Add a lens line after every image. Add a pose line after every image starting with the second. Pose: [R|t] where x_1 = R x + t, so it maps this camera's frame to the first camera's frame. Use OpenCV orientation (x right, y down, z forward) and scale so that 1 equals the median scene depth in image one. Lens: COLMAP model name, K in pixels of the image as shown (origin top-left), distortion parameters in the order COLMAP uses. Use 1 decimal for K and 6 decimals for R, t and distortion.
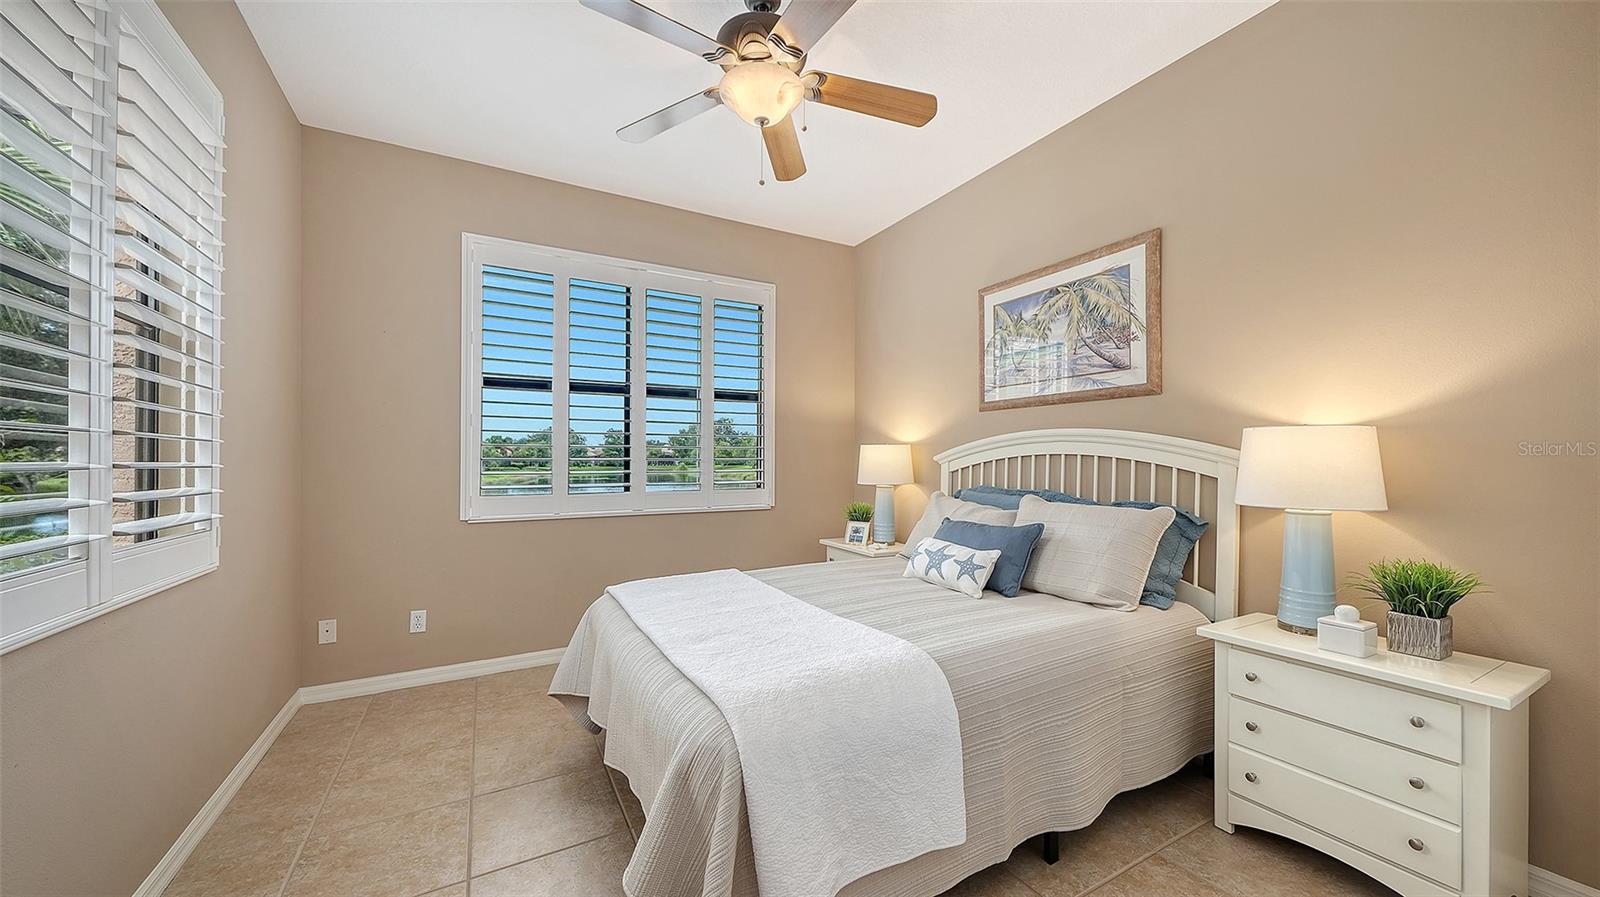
lens RADIAL K [[559.0, 0, 830.3], [0, 559.0, 455.8], [0, 0, 1]] dist [0.000521, -0.000032]
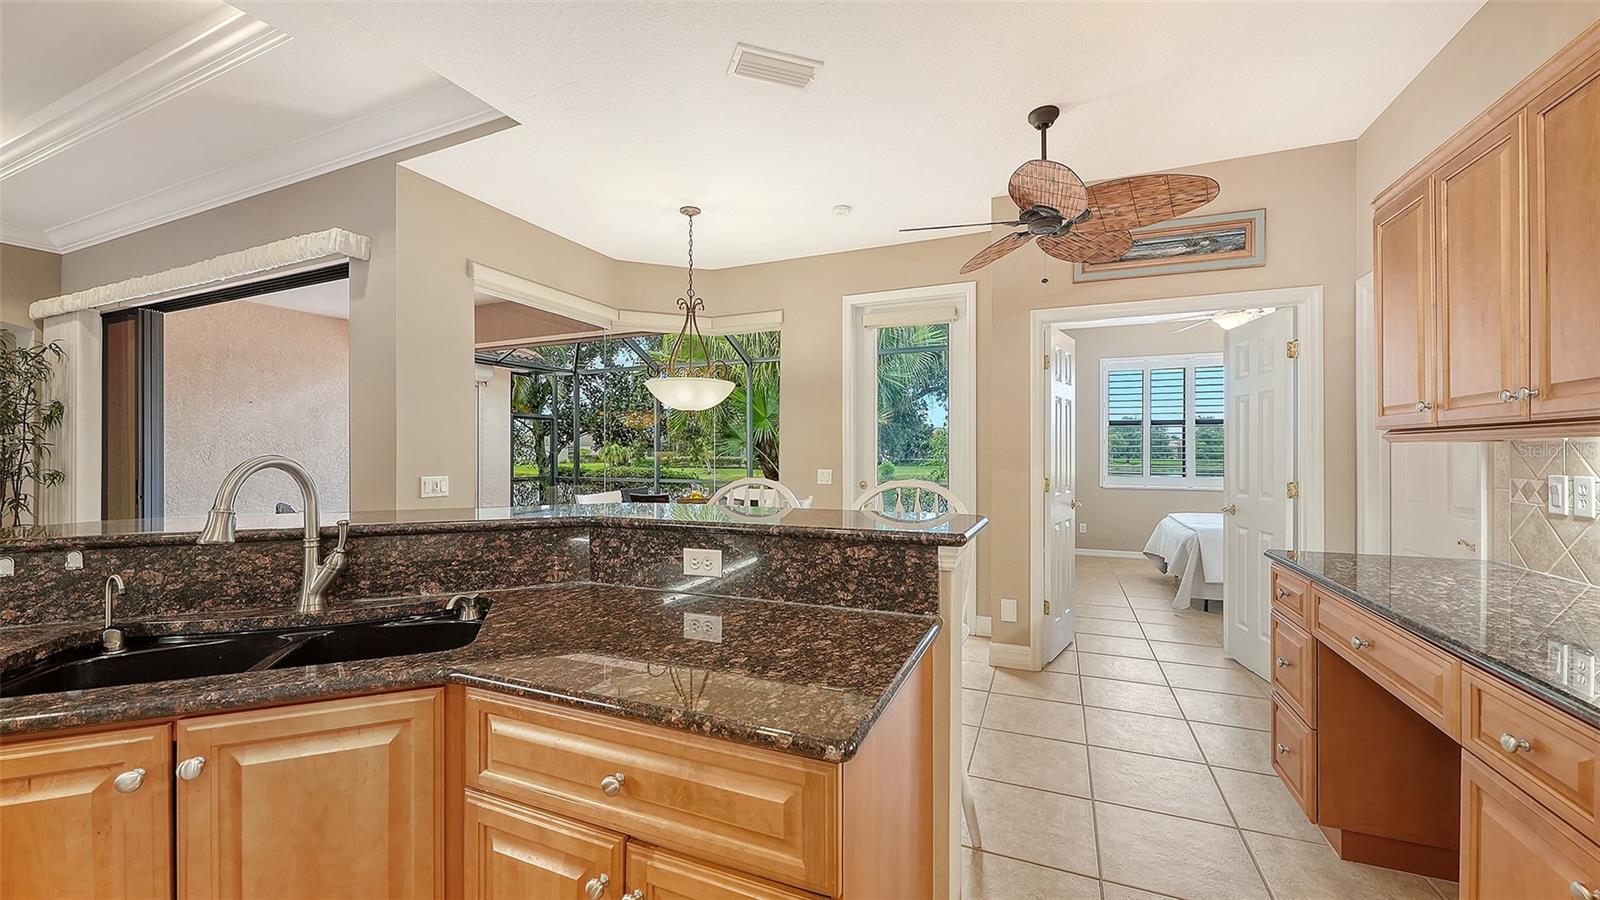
lens RADIAL K [[605.3, 0, 800.7], [0, 605.3, 454.9], [0, 0, 1]] dist [0.000747, -0.000097]
pose [[0.576884, 0.003284, -0.816819, 0.610783], [0.002463, 0.999980, 0.005761, -0.027816], [0.816822, -0.005335, 0.576865, -1.344199]]
